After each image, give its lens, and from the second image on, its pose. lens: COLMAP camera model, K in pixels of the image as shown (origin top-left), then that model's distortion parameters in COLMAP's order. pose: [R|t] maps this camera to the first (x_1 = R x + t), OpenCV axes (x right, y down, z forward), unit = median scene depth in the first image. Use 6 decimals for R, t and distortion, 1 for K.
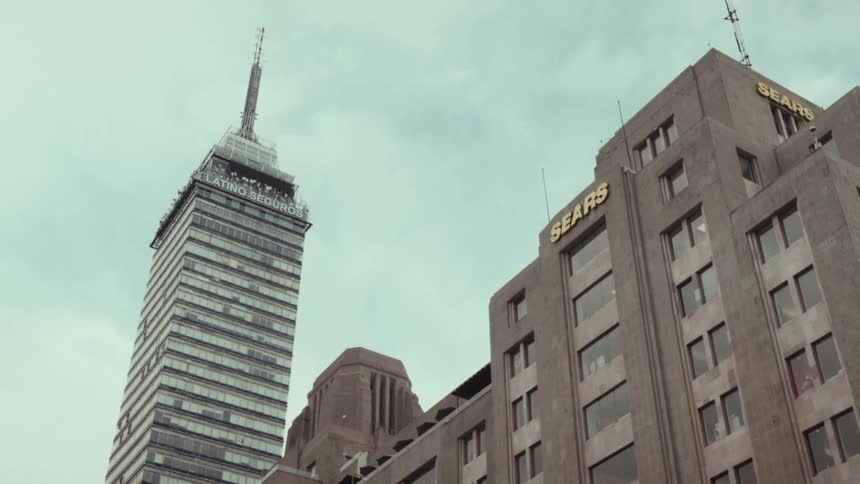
lens RADIAL K [[1029.3, 0, 430.0], [0, 1029.3, 242.0], [0, 0, 1]] dist [-0.001199, -0.002366]
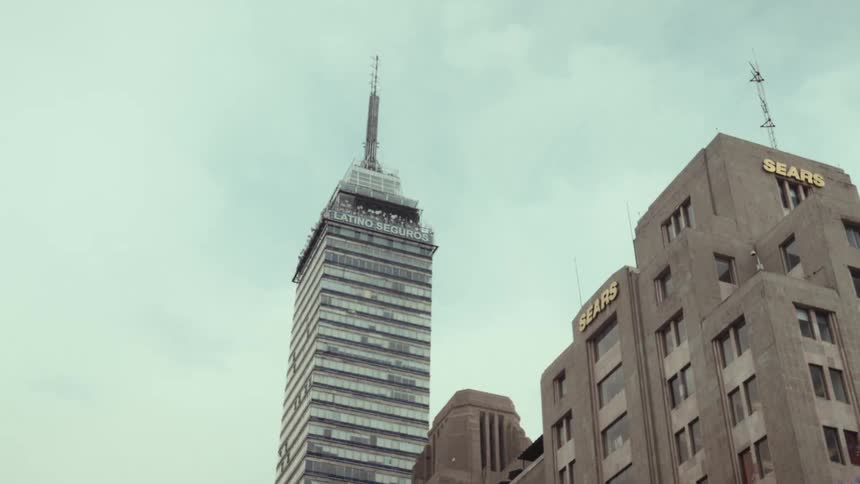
lens RADIAL K [[1054.4, 0, 430.0], [0, 1054.4, 242.0], [0, 0, 1]] dist [-0.005353, 0.018618]
pose [[0.982246, -0.102563, -0.157077, 0.053846], [0.106905, 0.994079, 0.019427, -0.050807], [0.154155, -0.035874, 0.987395, -0.069827]]
